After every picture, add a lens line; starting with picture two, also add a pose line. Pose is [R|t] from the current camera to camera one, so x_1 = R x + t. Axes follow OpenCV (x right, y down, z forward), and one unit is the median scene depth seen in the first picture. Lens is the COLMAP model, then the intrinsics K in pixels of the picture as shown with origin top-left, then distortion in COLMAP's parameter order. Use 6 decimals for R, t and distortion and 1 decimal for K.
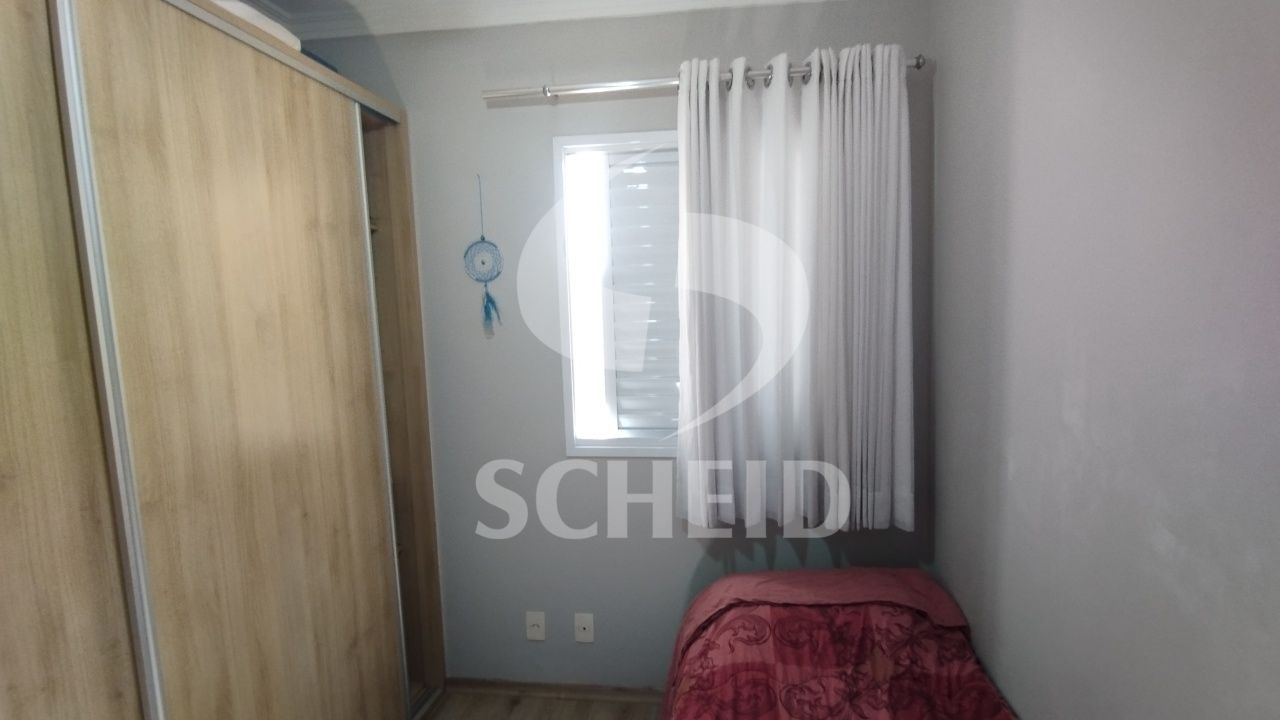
lens RADIAL K [[586.6, 0, 640.0], [0, 586.6, 360.0], [0, 0, 1]] dist [-0.001906, -0.000231]
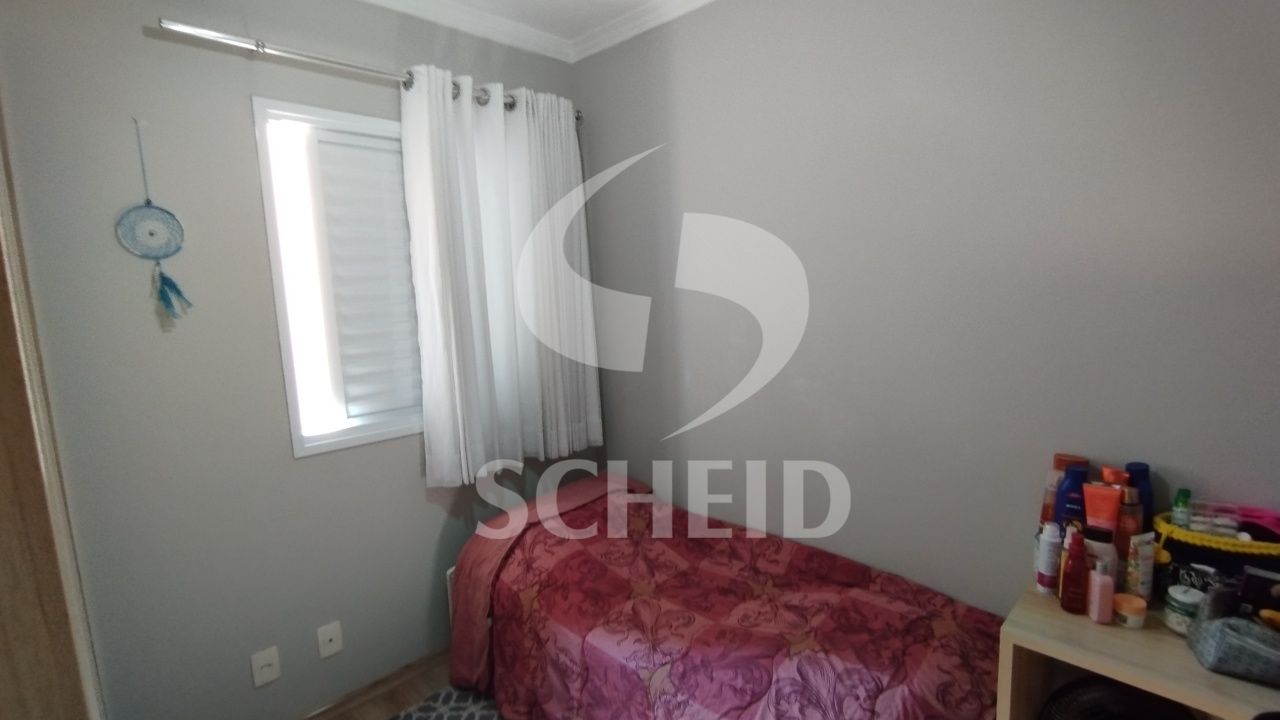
lens RADIAL K [[586.6, 0, 640.0], [0, 586.6, 360.0], [0, 0, 1]] dist [-0.001906, -0.000231]
pose [[0.611666, -0.091736, 0.785780, -0.496613], [0.094642, 0.994606, 0.042444, 0.027267], [-0.785435, 0.048406, 0.617048, 0.027662]]
